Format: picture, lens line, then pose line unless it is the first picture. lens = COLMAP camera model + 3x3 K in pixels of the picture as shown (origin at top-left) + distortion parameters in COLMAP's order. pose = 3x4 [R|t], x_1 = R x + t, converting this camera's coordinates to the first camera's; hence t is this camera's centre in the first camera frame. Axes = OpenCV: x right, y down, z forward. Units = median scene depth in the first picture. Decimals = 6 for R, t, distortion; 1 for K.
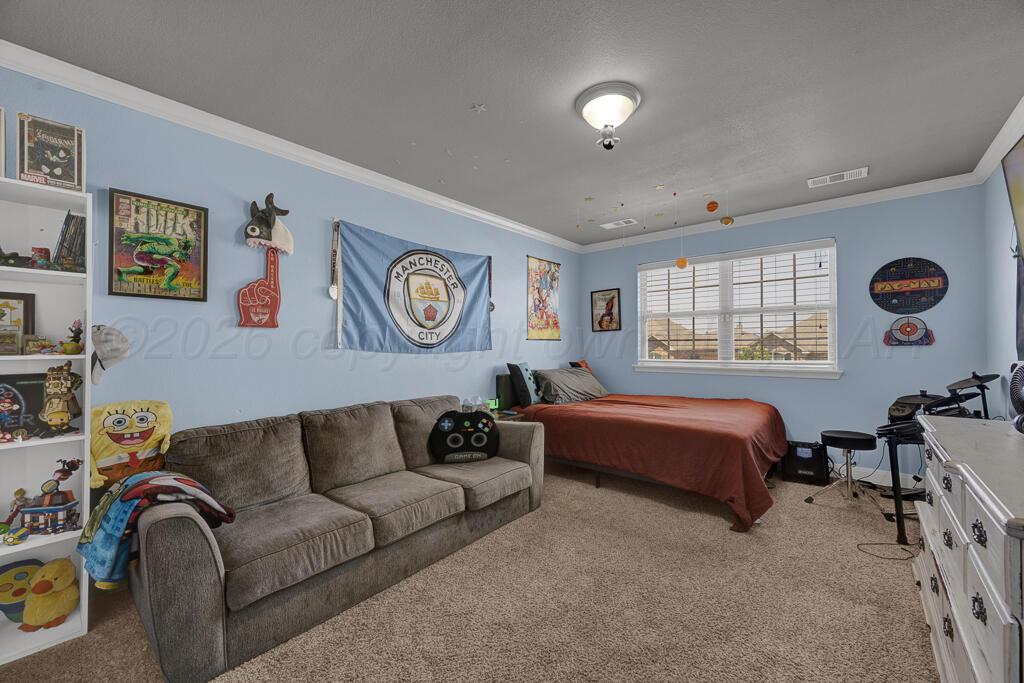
lens RADIAL K [[401.6, 0, 512.0], [0, 401.6, 343.3], [0, 0, 1]] dist [-0.002239, 0.001070]
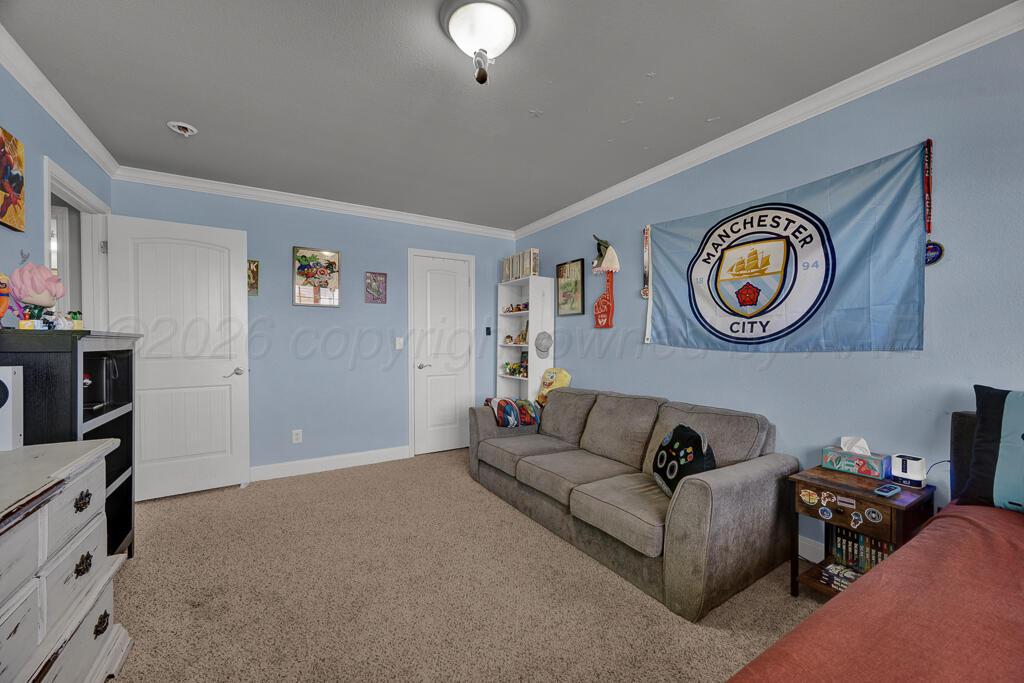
lens RADIAL K [[401.6, 0, 512.7], [0, 401.6, 343.3], [0, 0, 1]] dist [-0.002239, 0.001070]
pose [[-0.314188, 0.004908, -0.949348, 0.611334], [0.005646, 0.999979, 0.003301, 0.005873], [0.949344, -0.004323, -0.314209, 0.833682]]
